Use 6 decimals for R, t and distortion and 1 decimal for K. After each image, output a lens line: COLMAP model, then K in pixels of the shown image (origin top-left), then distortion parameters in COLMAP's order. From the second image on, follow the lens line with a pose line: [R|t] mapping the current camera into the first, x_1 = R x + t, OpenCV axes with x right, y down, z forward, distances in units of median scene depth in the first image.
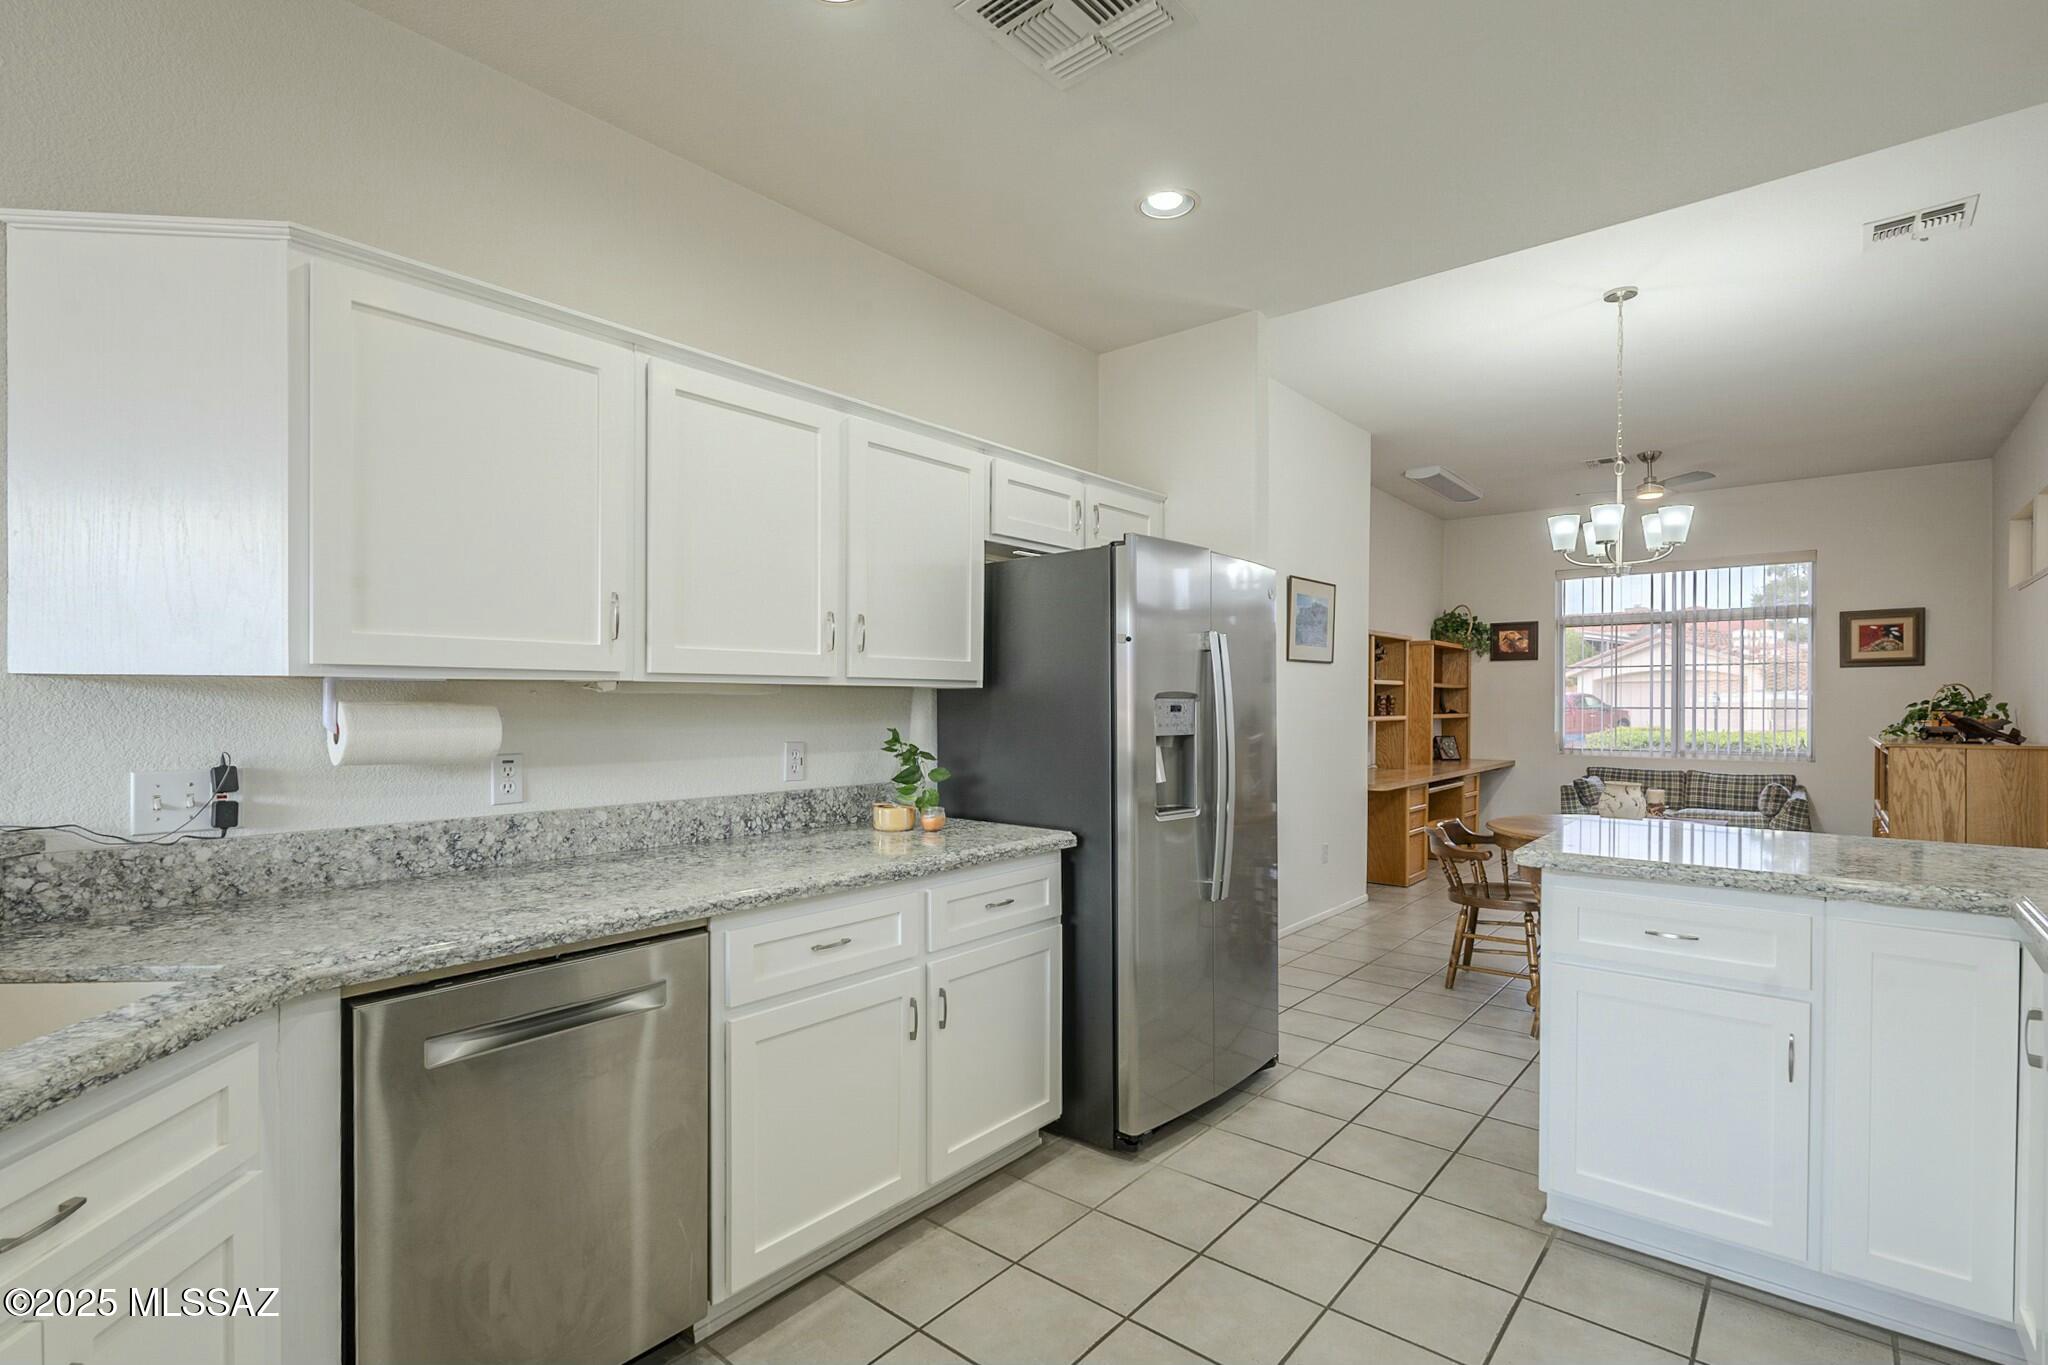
lens RADIAL K [[957.5, 0, 1018.3], [0, 957.5, 707.4], [0, 0, 1]] dist [-0.006550, 0.001748]
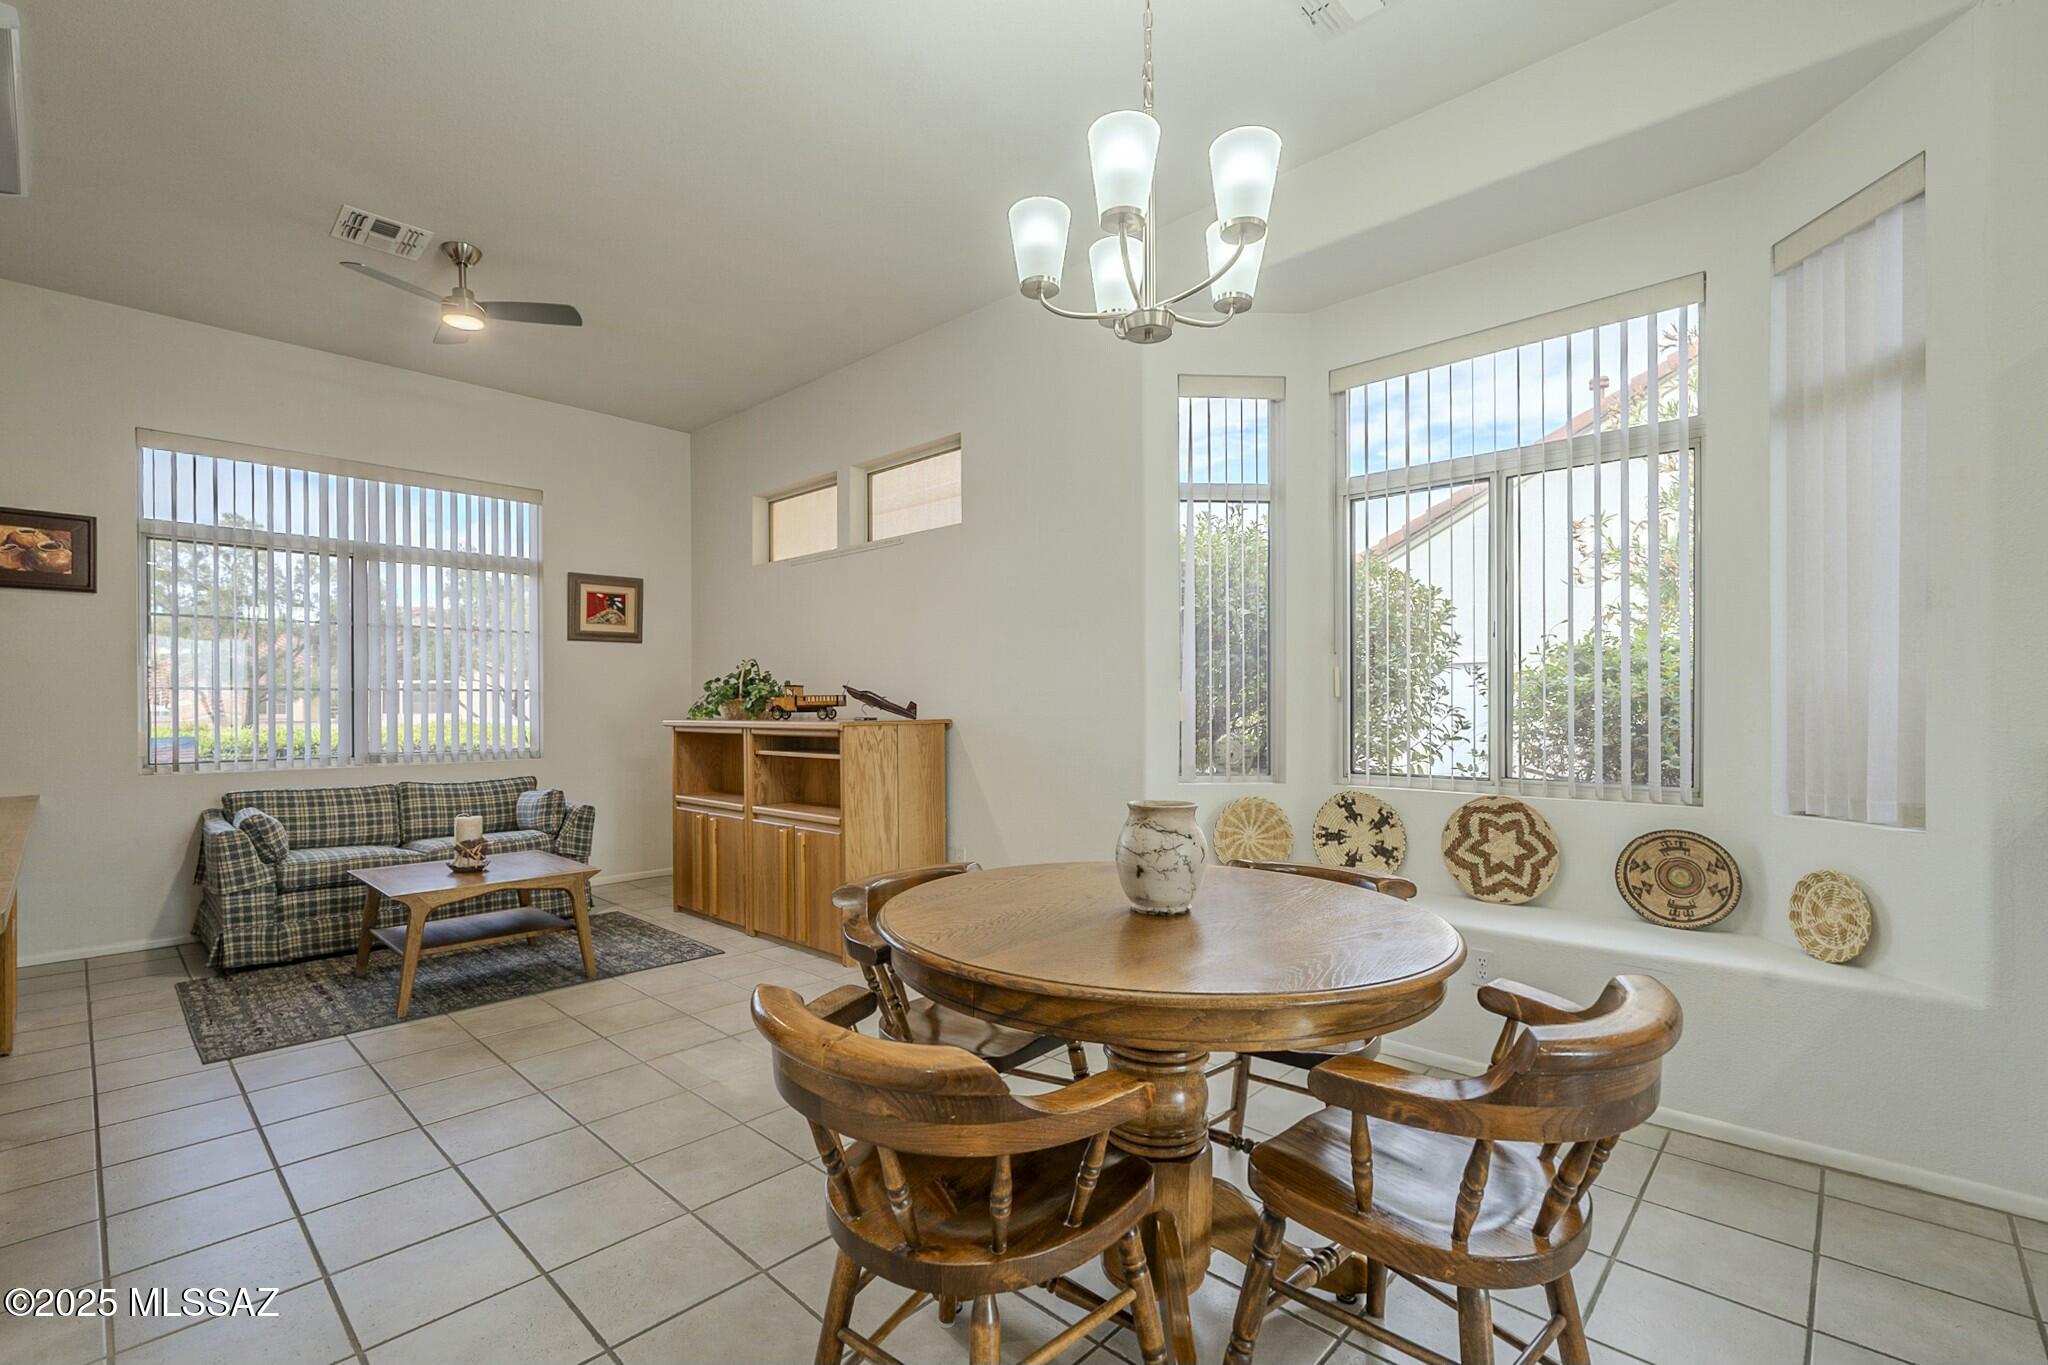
lens RADIAL K [[899.6, 0, 1006.9], [0, 899.6, 708.9], [0, 0, 1]] dist [-0.004981, 0.001221]
pose [[0.061847, -0.005560, 0.998070, 0.147615], [0.010661, 0.999931, 0.004910, 0.022365], [-0.998029, 0.010336, 0.061902, 0.742659]]
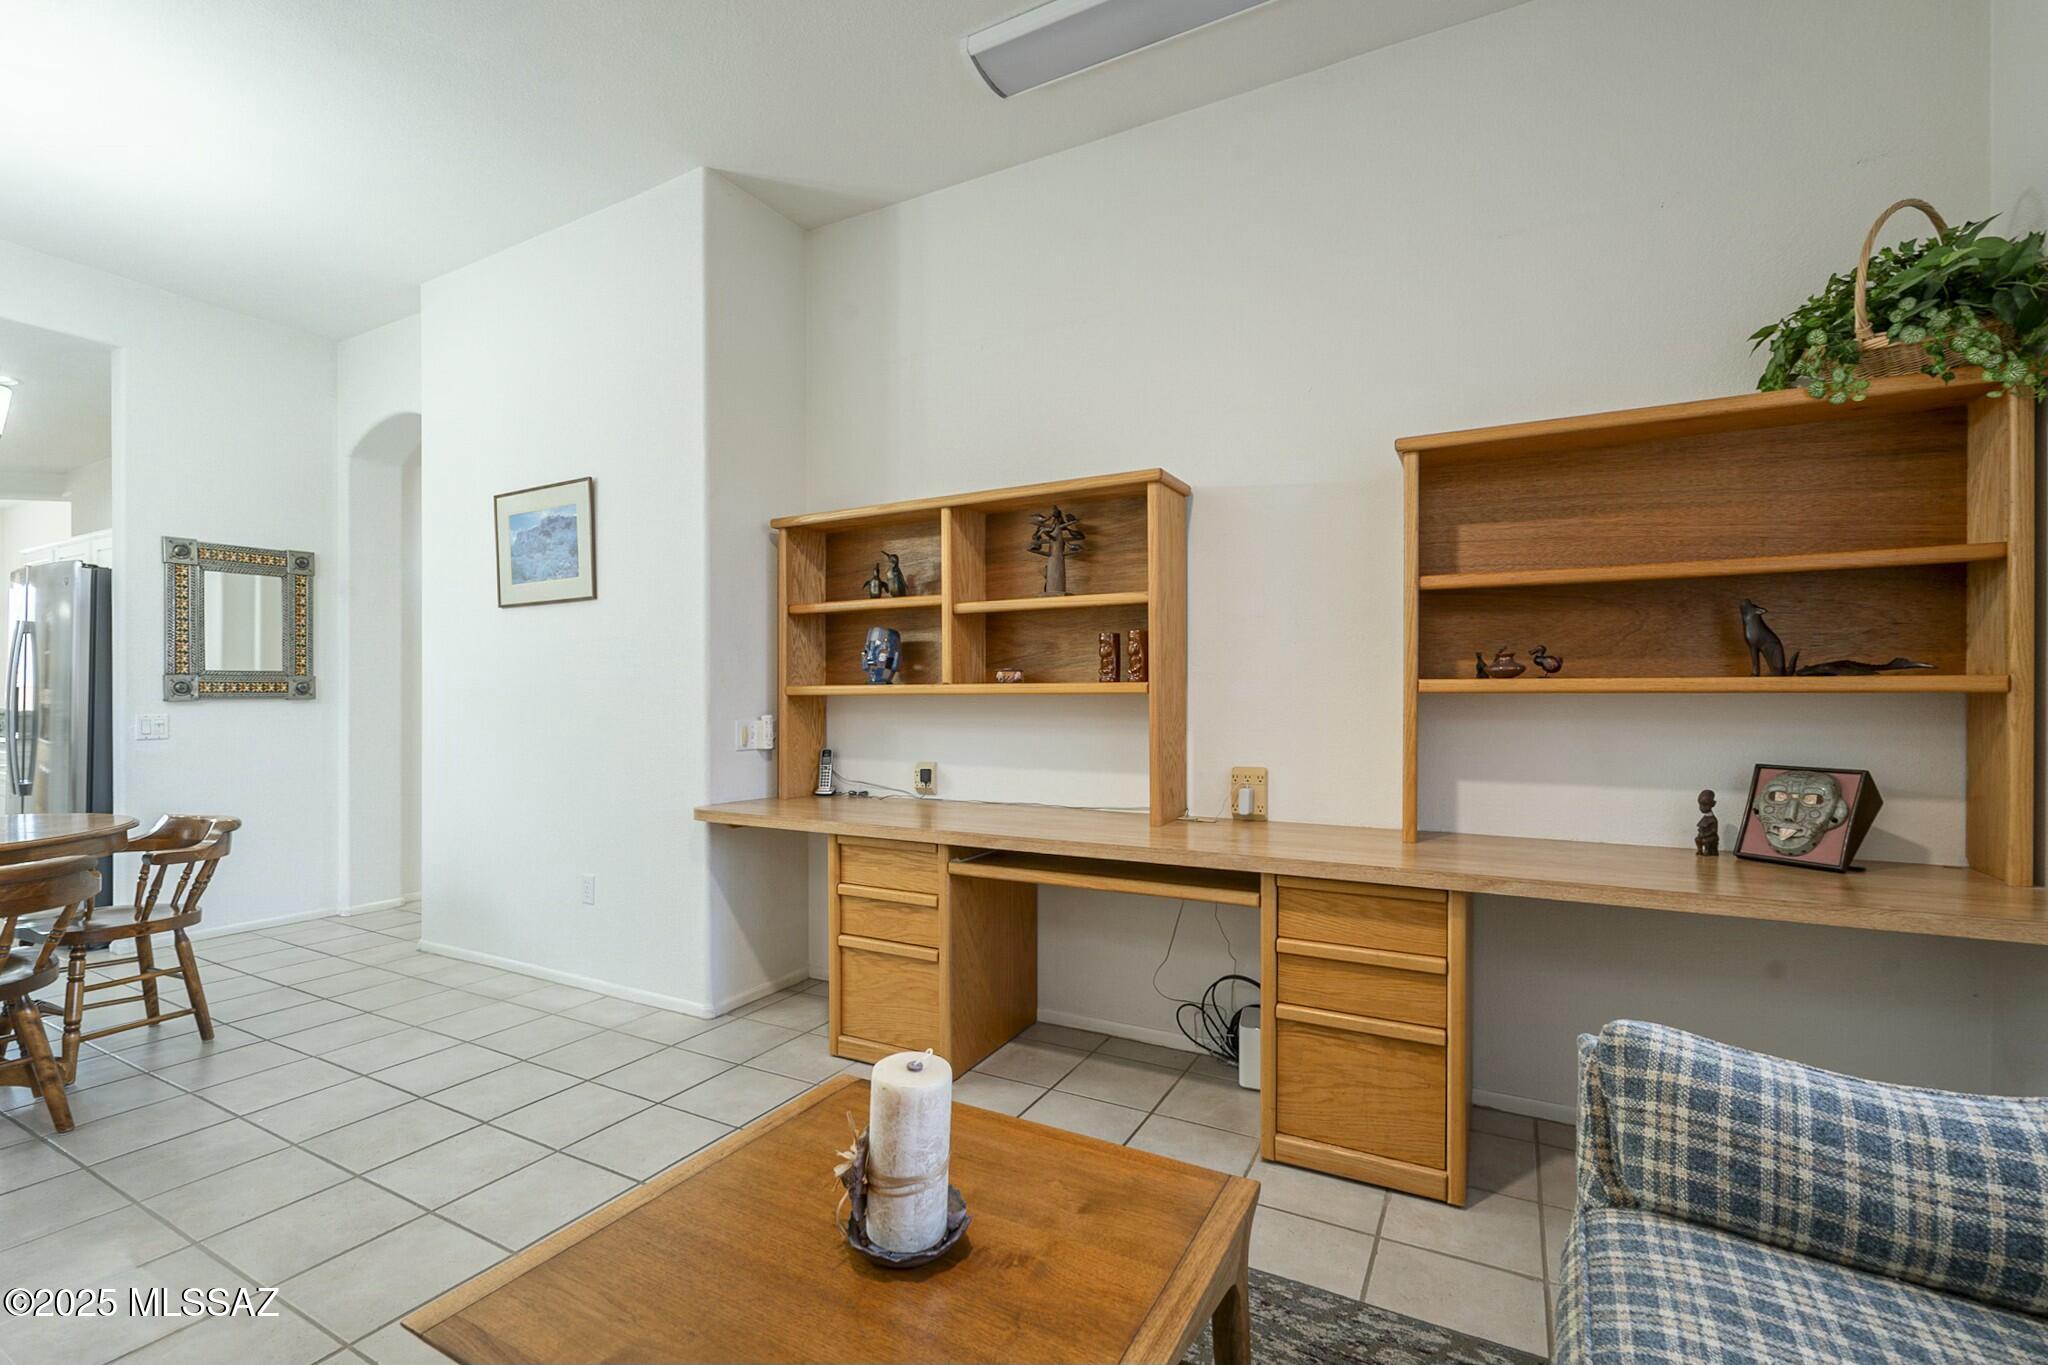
lens RADIAL K [[899.6, 0, 994.7], [0, 899.6, 708.8], [0, 0, 1]] dist [-0.004981, 0.001221]
pose [[0.187342, 0.007983, -0.982262, 0.984771], [-0.006798, 0.999954, 0.006831, 0.022758], [0.982271, 0.005398, 0.187387, 1.162437]]
